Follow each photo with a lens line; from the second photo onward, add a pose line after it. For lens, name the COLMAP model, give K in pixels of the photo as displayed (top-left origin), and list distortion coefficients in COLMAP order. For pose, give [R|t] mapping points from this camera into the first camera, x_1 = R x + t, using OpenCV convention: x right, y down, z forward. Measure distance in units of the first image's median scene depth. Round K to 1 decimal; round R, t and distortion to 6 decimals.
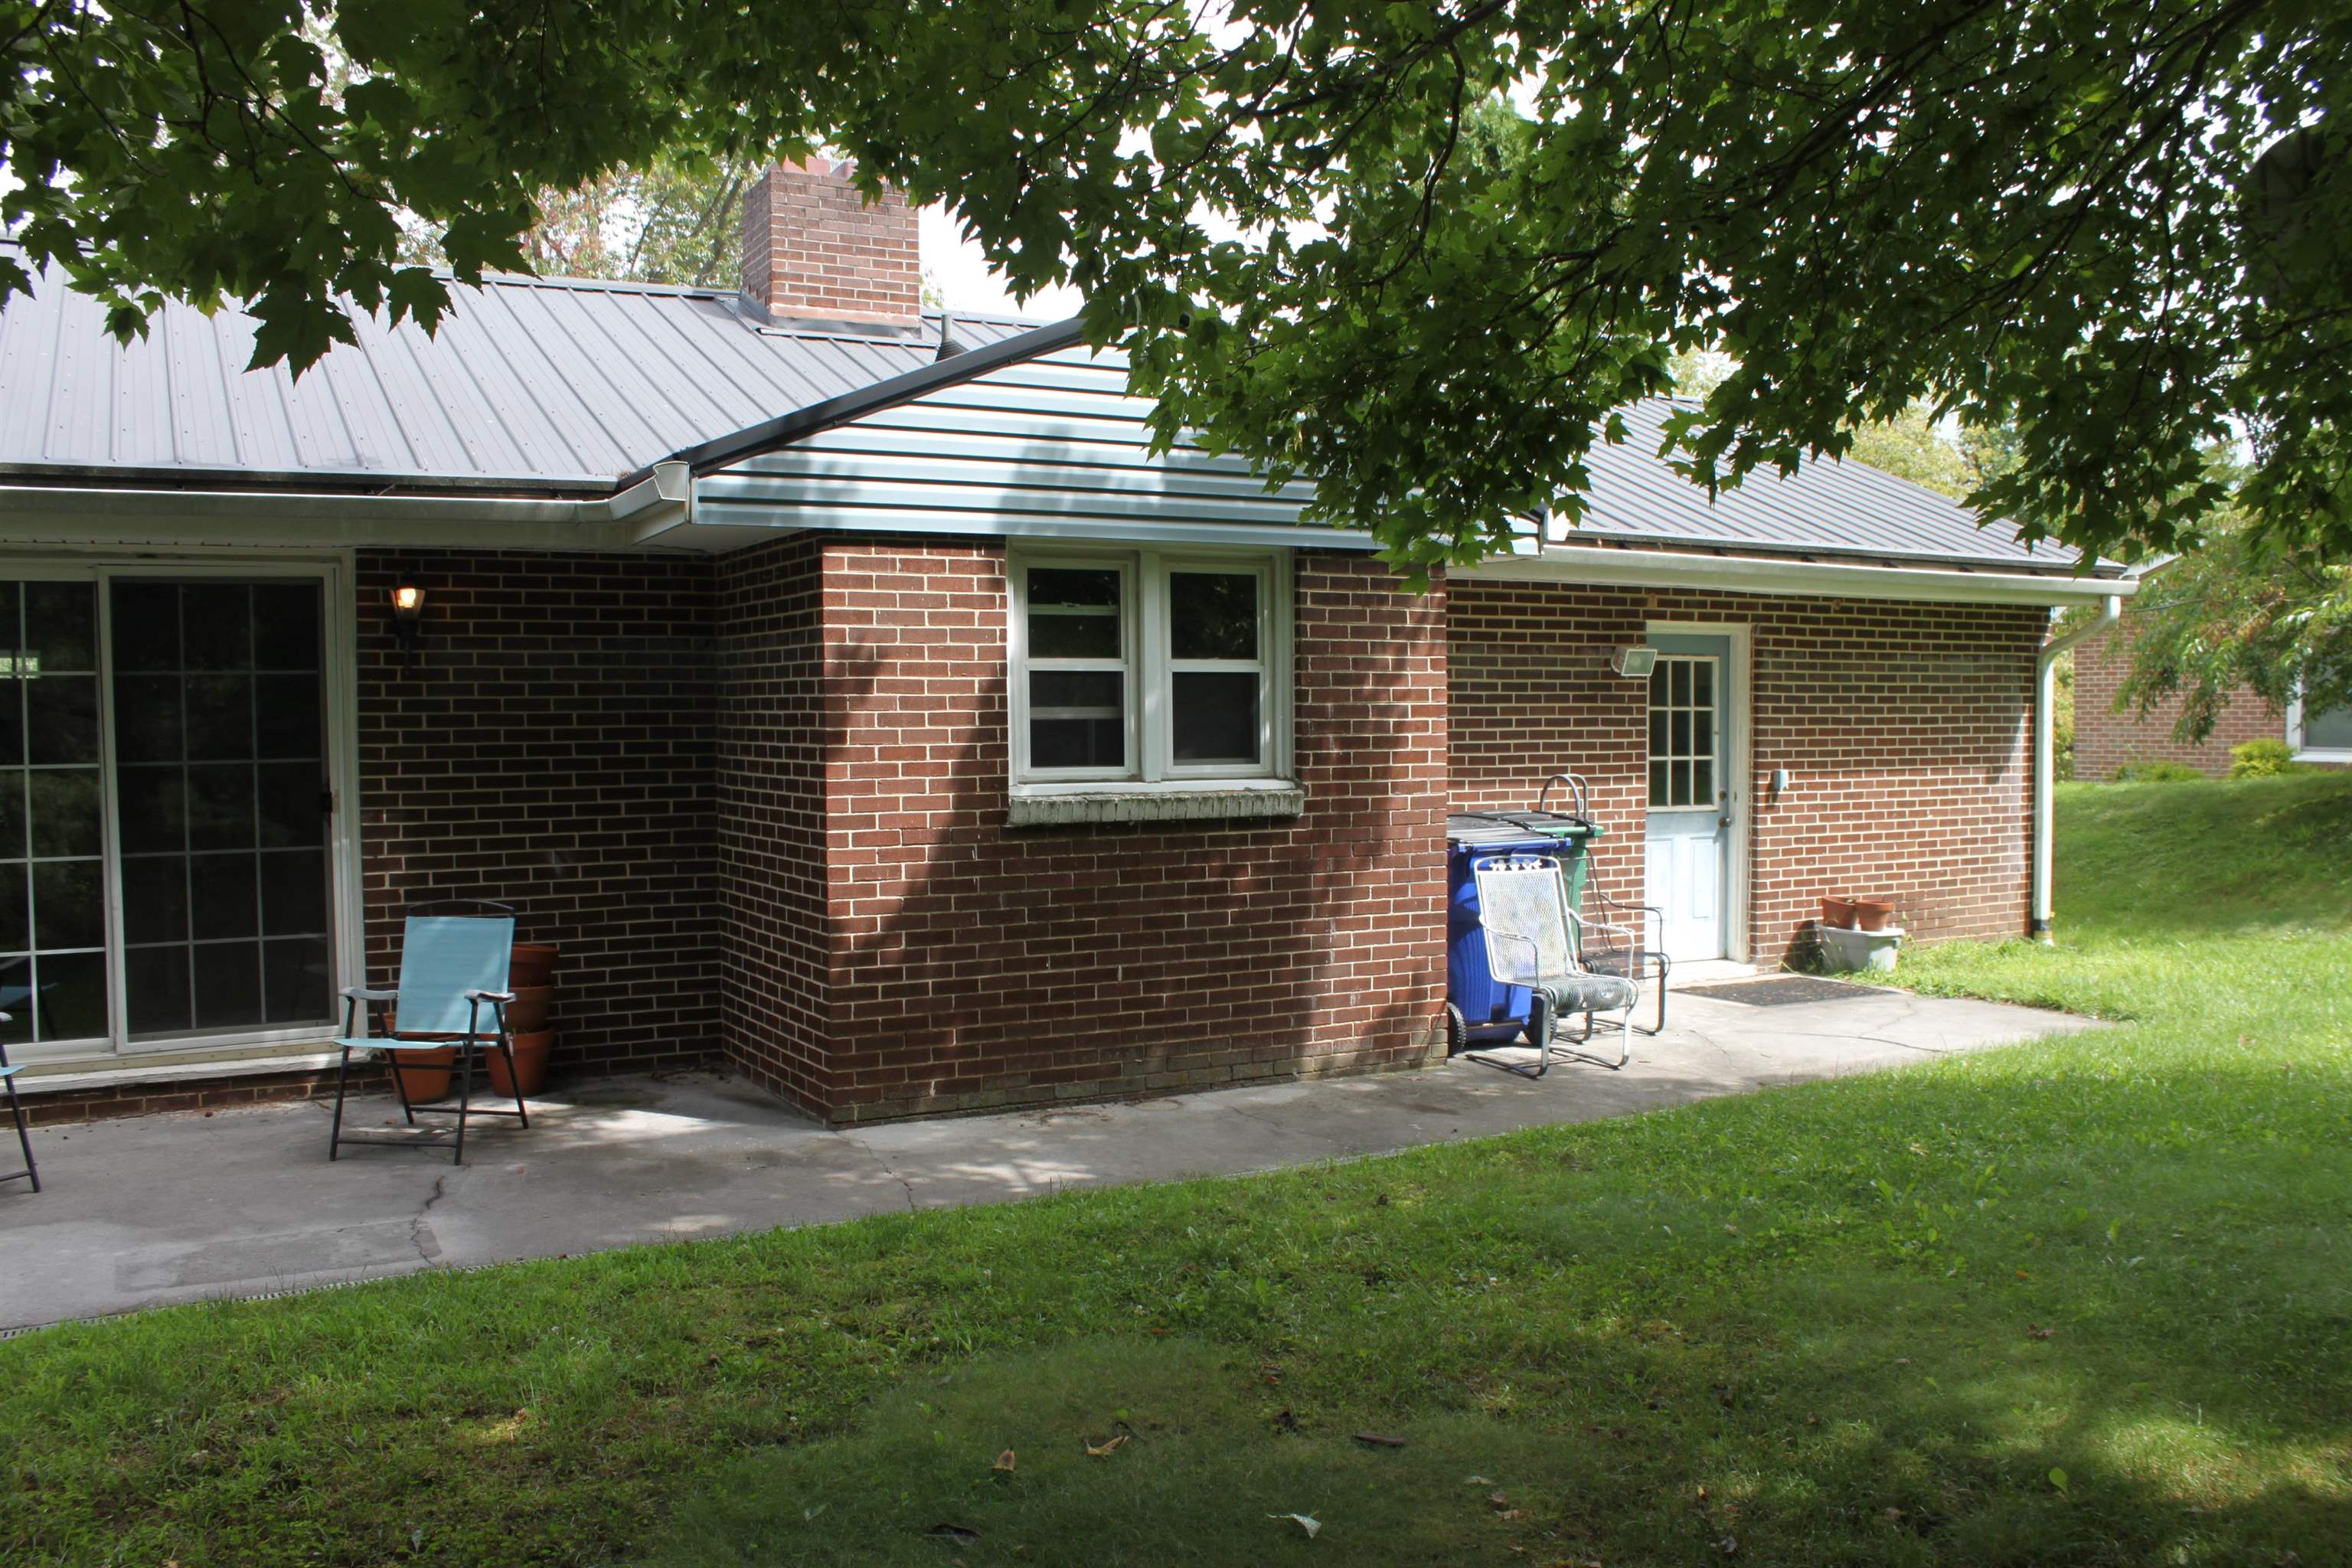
lens RADIAL K [[1955.8, 0, 1198.1], [0, 1955.8, 784.3], [0, 0, 1]] dist [-0.166849, 0.147555]
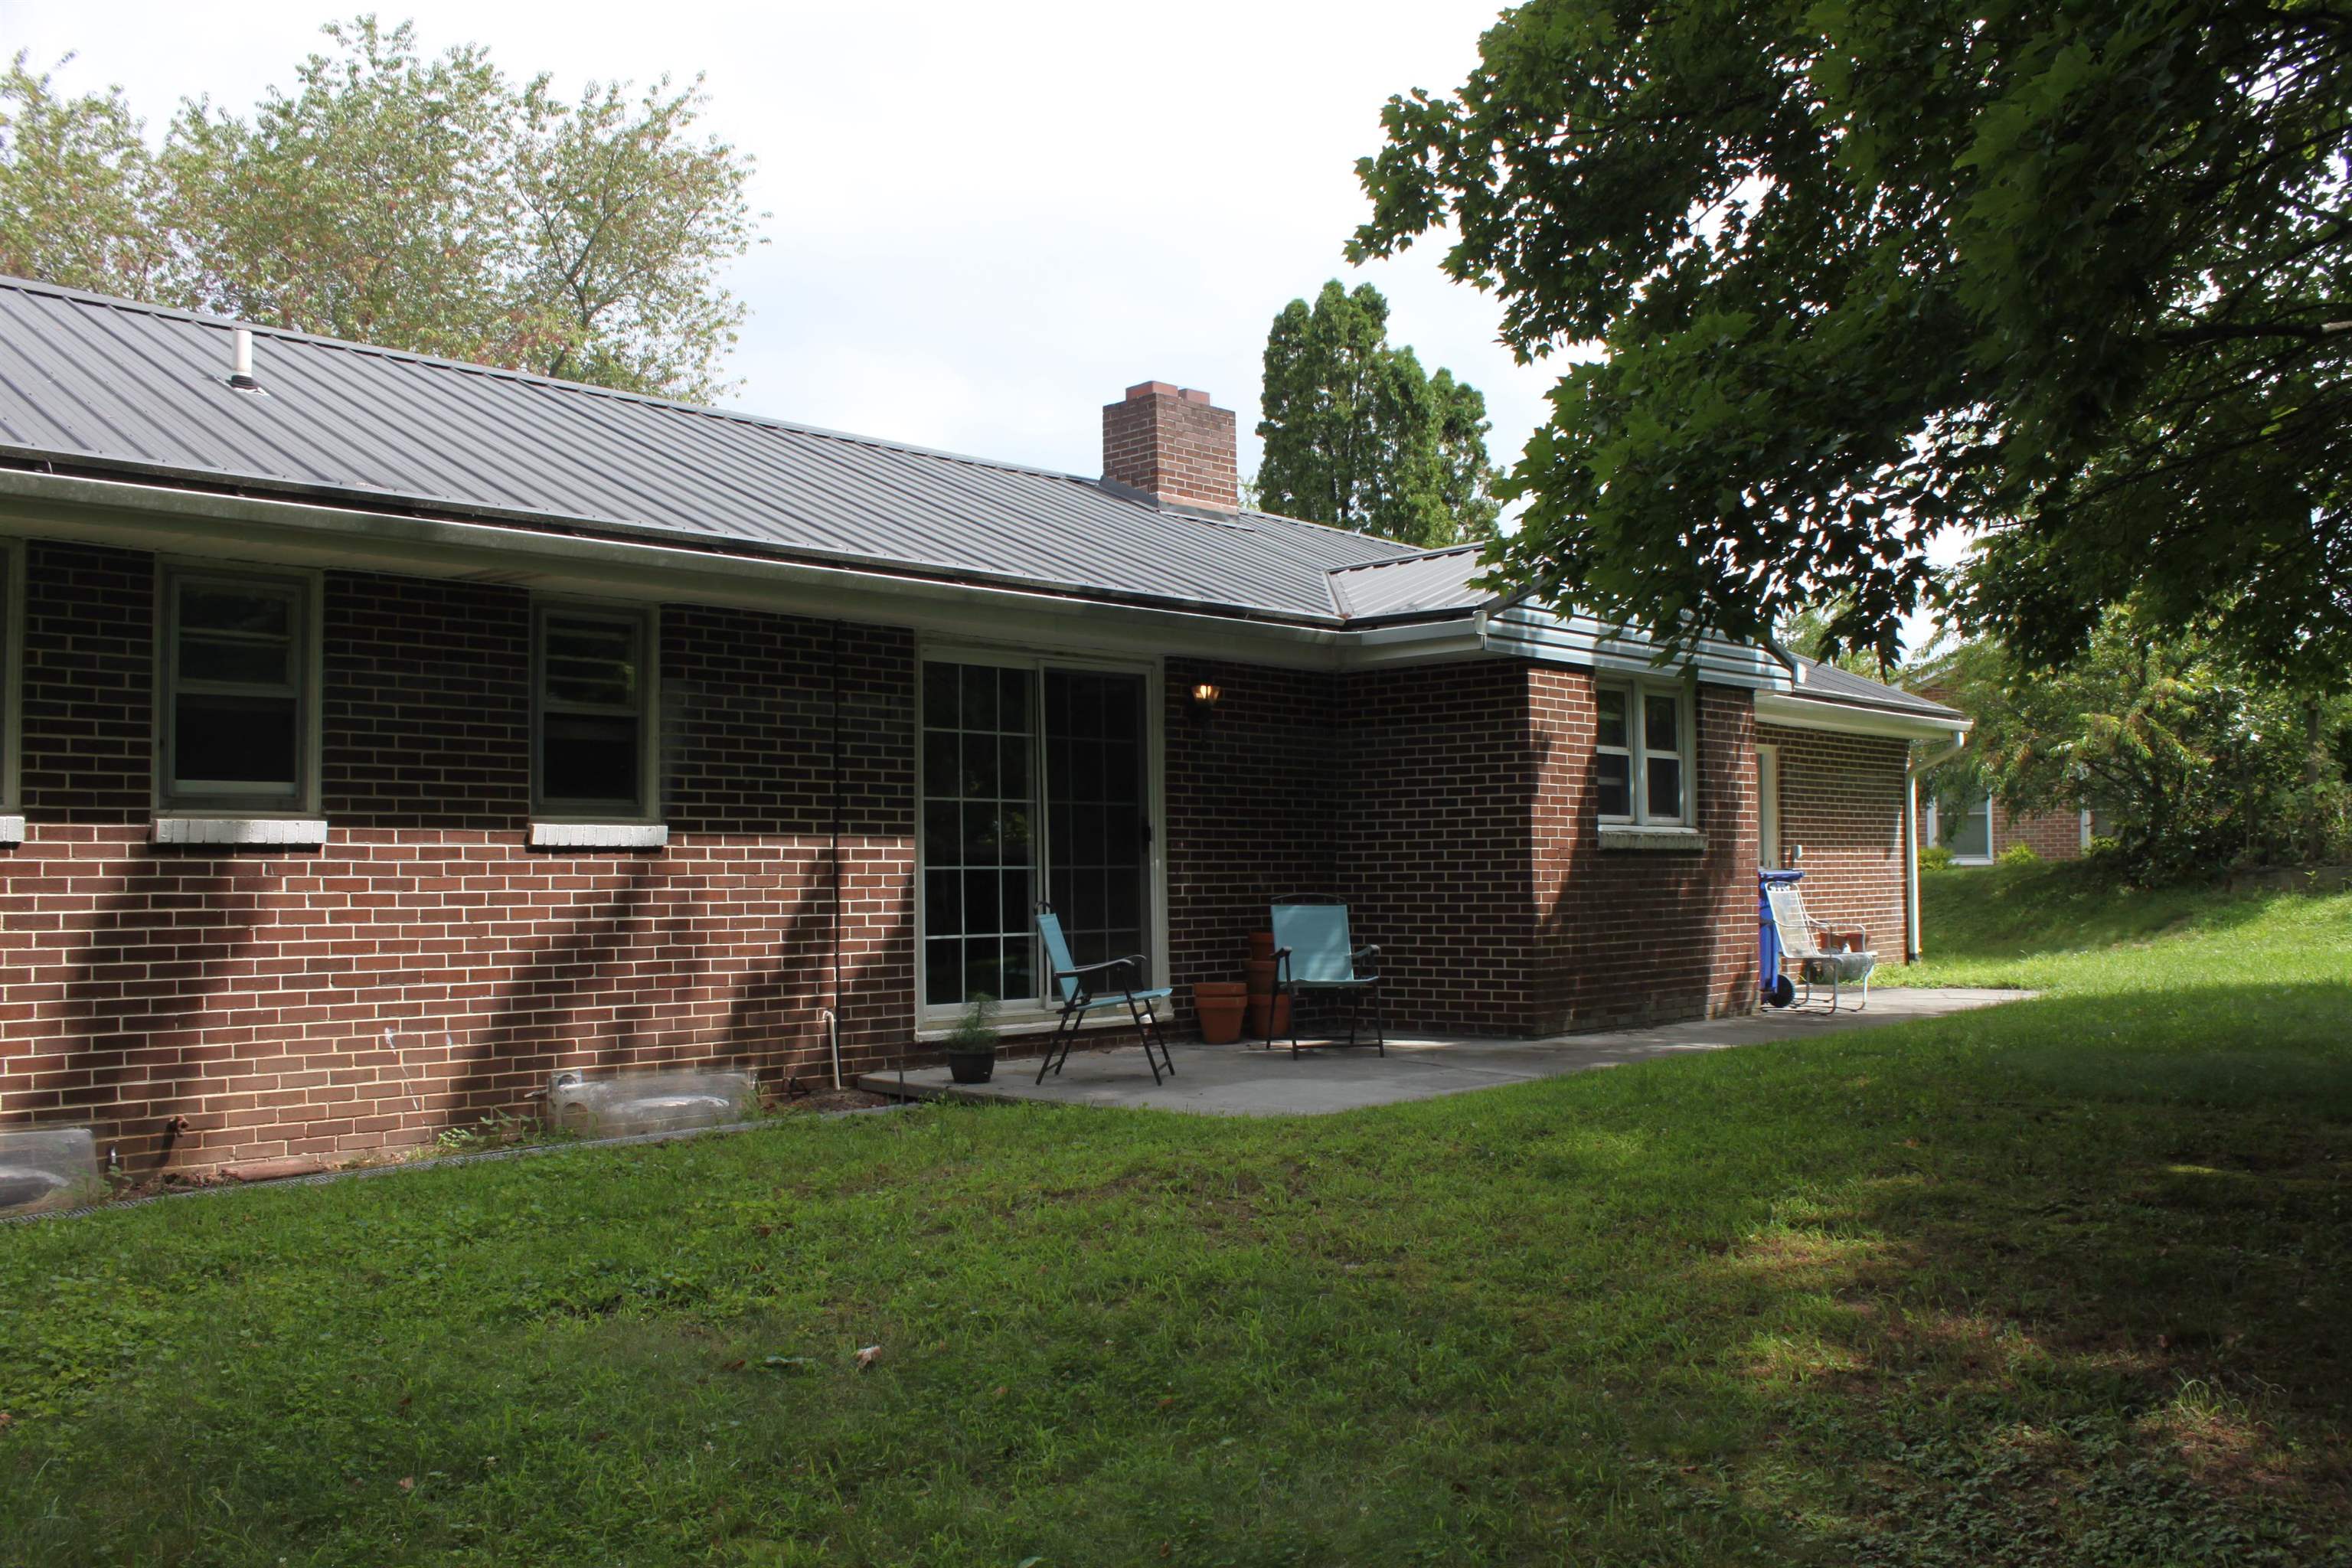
lens RADIAL K [[1955.8, 0, 1154.1], [0, 1955.8, 764.0], [0, 0, 1]] dist [-0.166849, 0.147555]
pose [[0.957638, 0.018055, 0.287407, -0.885232], [0.009607, 0.995474, -0.094547, 0.096805], [-0.287814, 0.093303, 0.953131, -0.395955]]
